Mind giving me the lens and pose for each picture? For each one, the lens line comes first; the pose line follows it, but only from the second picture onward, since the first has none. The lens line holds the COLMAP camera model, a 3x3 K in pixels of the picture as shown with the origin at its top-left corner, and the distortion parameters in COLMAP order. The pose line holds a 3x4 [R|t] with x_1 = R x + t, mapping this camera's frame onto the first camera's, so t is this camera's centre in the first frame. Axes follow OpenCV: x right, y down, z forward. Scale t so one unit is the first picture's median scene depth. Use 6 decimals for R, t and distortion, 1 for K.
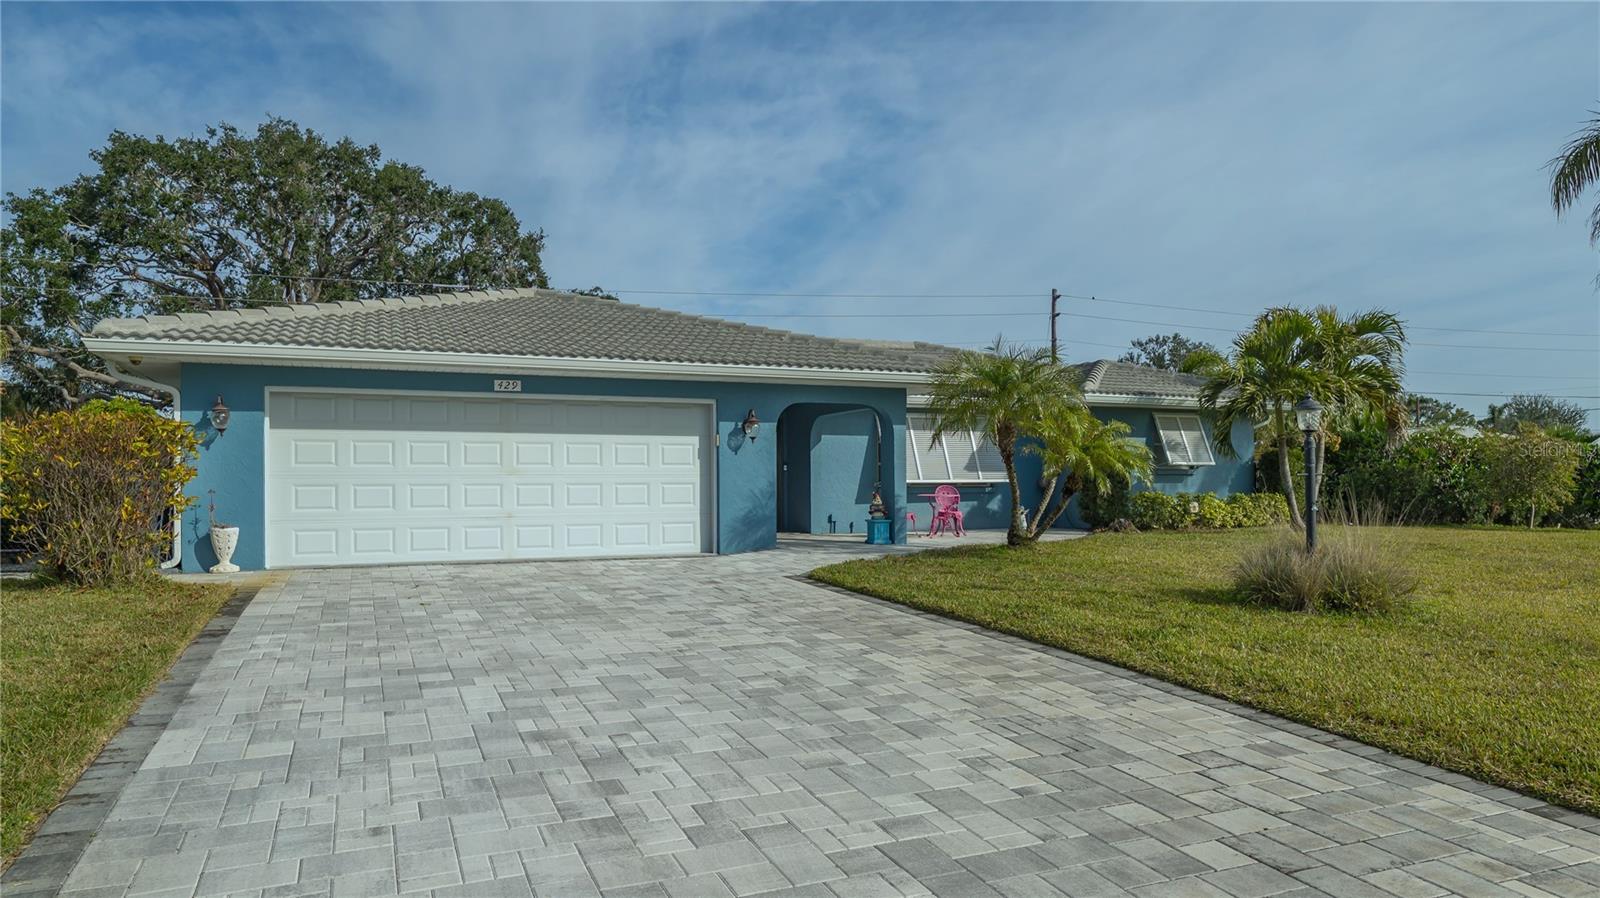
lens RADIAL K [[951.3, 0, 800.0], [0, 951.3, 449.0], [0, 0, 1]] dist [-0.005488, 0.002321]
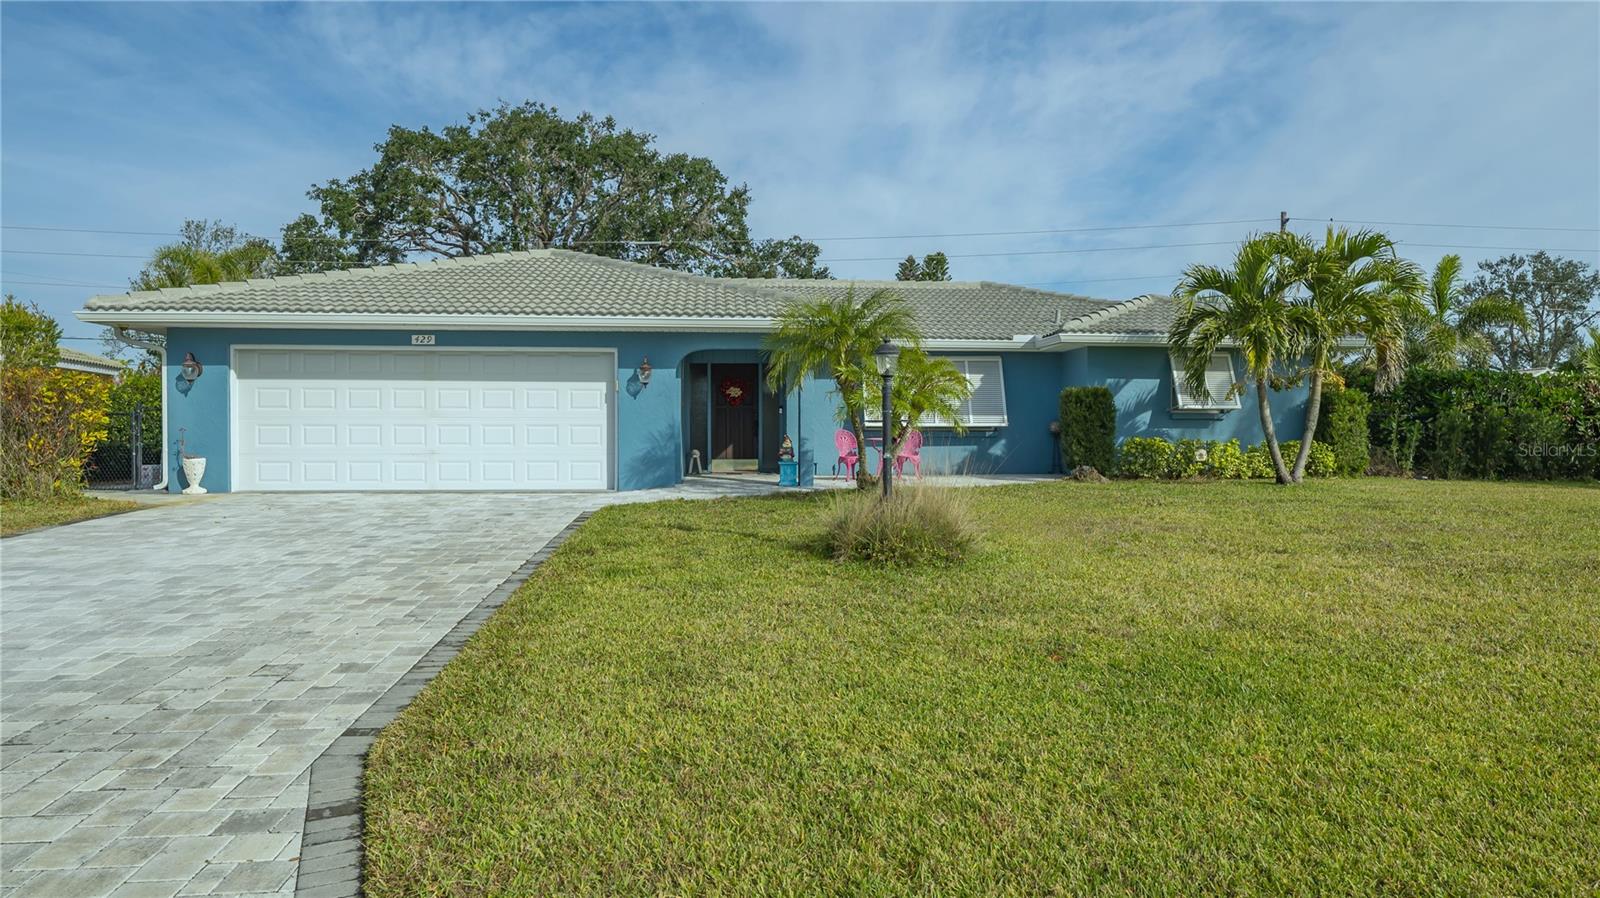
lens RADIAL K [[964.0, 0, 875.8], [0, 964.0, 406.9], [0, 0, 1]] dist [-0.003105, 0.001103]
pose [[0.957446, 0.000962, -0.288611, 0.414993], [0.004091, 0.999849, 0.016907, -0.002047], [0.288584, -0.017368, 0.957297, 0.029076]]
